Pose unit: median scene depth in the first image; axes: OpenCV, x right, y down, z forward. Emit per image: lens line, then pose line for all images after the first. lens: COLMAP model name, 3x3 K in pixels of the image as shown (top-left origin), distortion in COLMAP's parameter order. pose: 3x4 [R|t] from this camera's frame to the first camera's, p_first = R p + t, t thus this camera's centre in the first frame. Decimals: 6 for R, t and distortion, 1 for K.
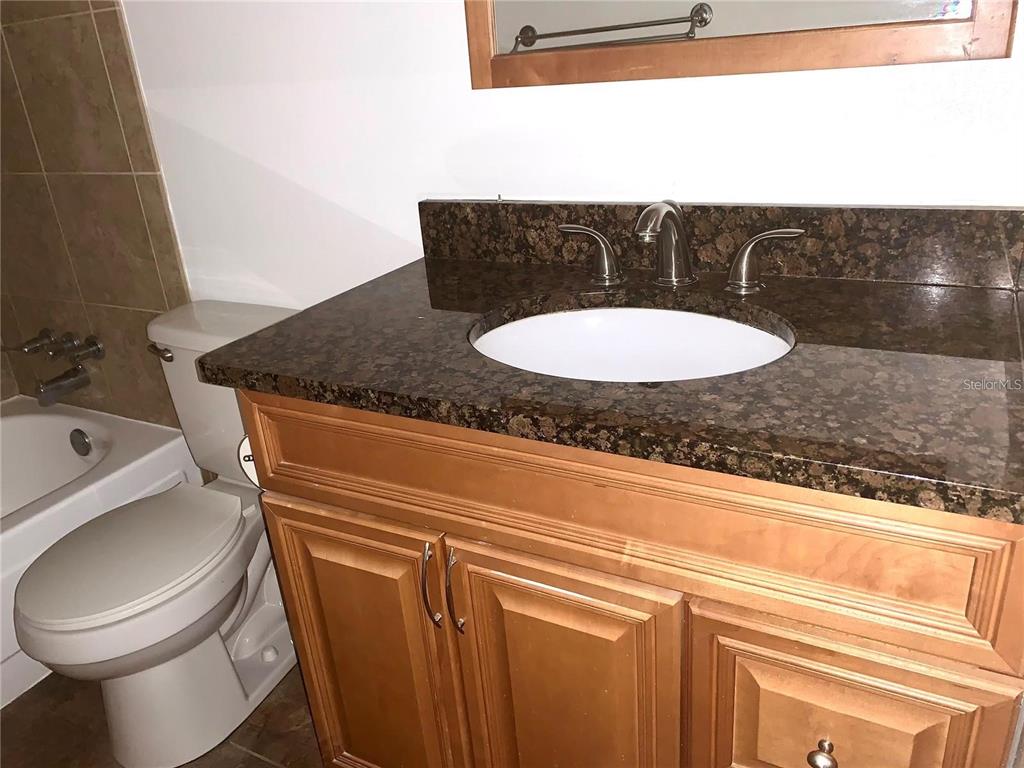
lens RADIAL K [[784.3, 0, 506.6], [0, 784.3, 379.4], [0, 0, 1]] dist [0.013505, 0.002505]
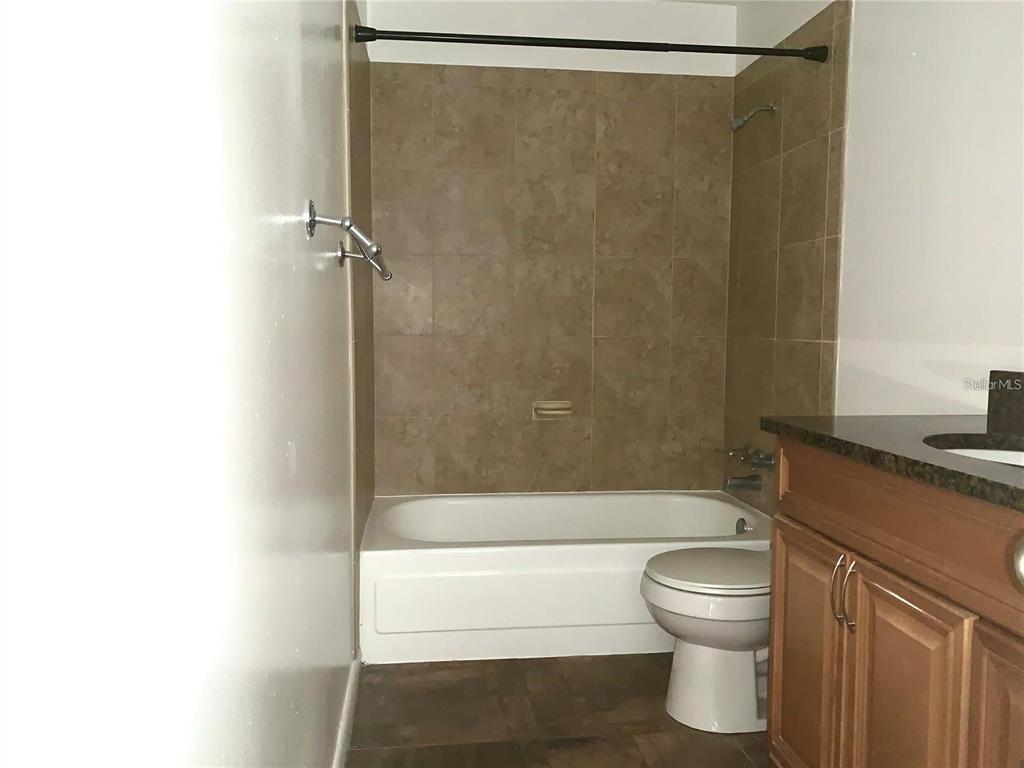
lens RADIAL K [[784.3, 0, 506.6], [0, 784.3, 379.4], [0, 0, 1]] dist [0.013505, 0.002505]
pose [[0.570440, 0.141735, -0.809018, 0.462223], [-0.365541, 0.925879, -0.095536, 0.187949], [0.735512, 0.350227, 0.579968, -0.285139]]
